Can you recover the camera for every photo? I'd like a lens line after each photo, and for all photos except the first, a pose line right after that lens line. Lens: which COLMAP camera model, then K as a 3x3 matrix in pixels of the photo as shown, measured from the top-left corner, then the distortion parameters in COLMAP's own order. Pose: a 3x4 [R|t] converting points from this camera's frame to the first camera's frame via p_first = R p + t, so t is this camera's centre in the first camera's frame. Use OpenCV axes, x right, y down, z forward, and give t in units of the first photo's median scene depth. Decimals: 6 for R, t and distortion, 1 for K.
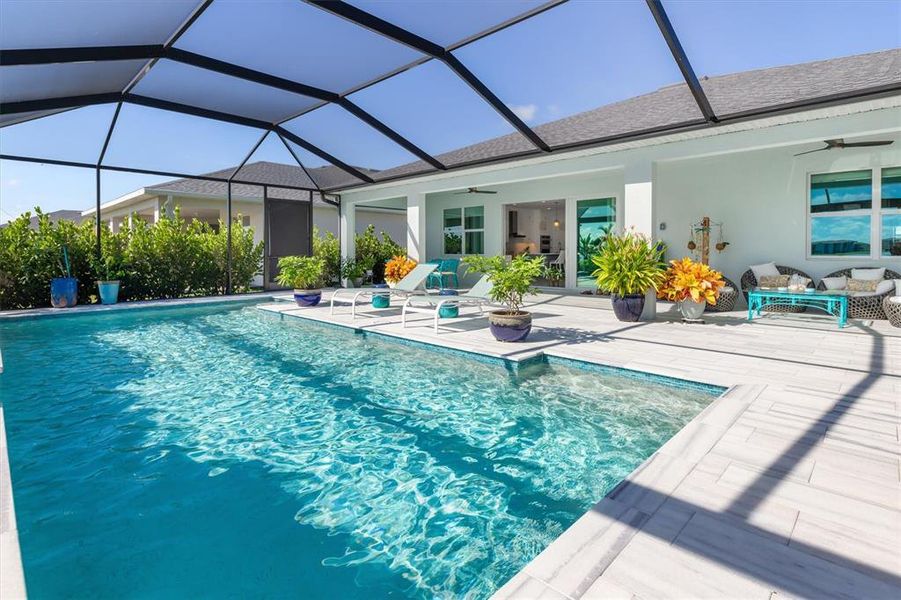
lens RADIAL K [[427.2, 0, 448.1], [0, 427.2, 295.8], [0, 0, 1]] dist [0.001143, -0.000912]
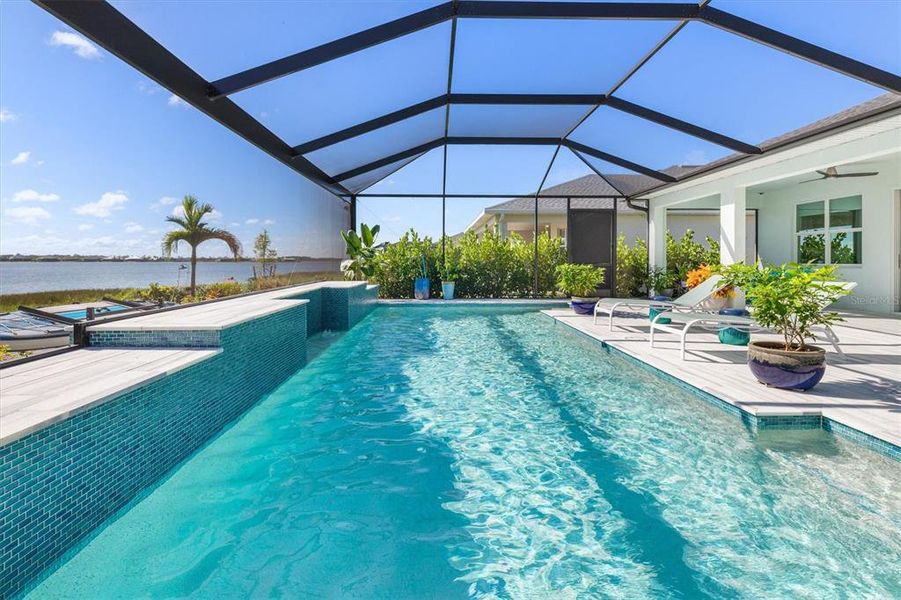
lens RADIAL K [[421.6, 0, 450.6], [0, 421.6, 290.1], [0, 0, 1]] dist [0.000006, -0.000326]
pose [[0.728277, 0.049660, -0.683481, 0.089069], [-0.072525, 0.997355, -0.004814, -0.003414], [0.681434, 0.053076, 0.729953, 0.054625]]
